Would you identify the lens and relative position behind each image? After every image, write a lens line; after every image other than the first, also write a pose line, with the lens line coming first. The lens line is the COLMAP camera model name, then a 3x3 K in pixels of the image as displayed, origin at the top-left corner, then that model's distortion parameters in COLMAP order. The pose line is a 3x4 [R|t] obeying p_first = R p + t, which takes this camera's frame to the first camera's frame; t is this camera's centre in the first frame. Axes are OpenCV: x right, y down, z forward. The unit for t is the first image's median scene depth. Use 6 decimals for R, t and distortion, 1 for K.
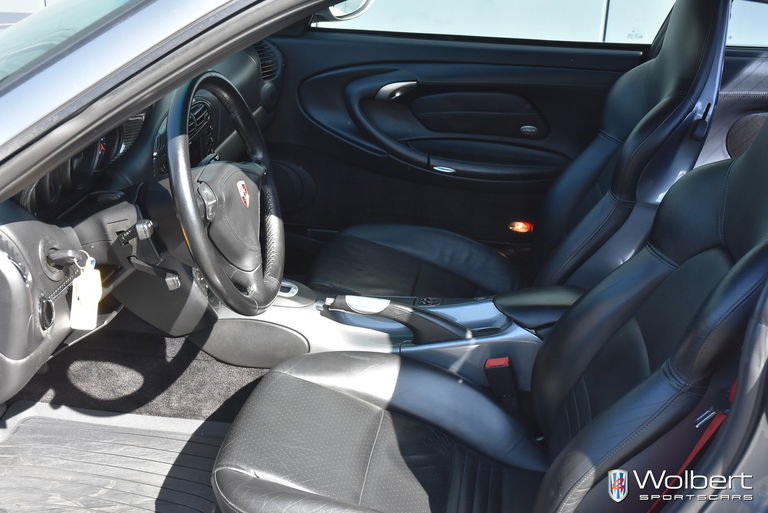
lens RADIAL K [[1026.3, 0, 384.0], [0, 1026.3, 256.5], [0, 0, 1]] dist [0.132369, 0.031376]
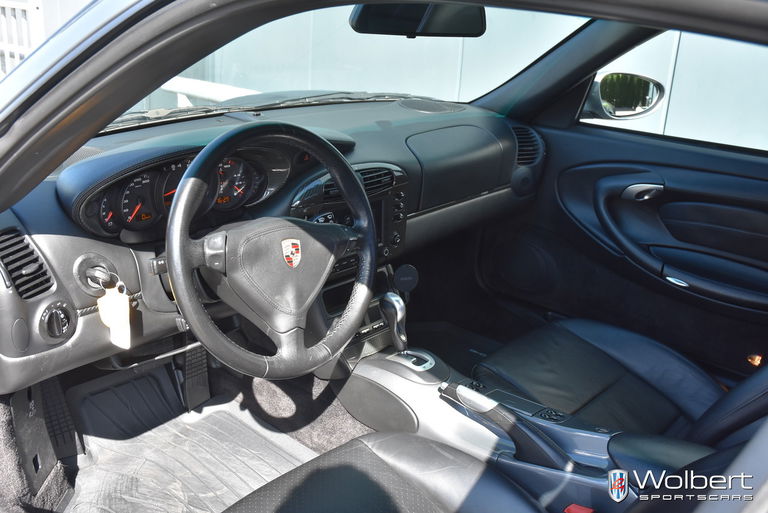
lens RADIAL K [[768.3, 0, 384.0], [0, 768.3, 256.5], [0, 0, 1]] dist [-0.050693, 0.002958]
pose [[0.833835, 0.187317, -0.519260, 0.235446], [-0.220239, 0.975444, -0.001784, -0.057164], [0.506175, 0.115849, 0.854614, 0.326917]]
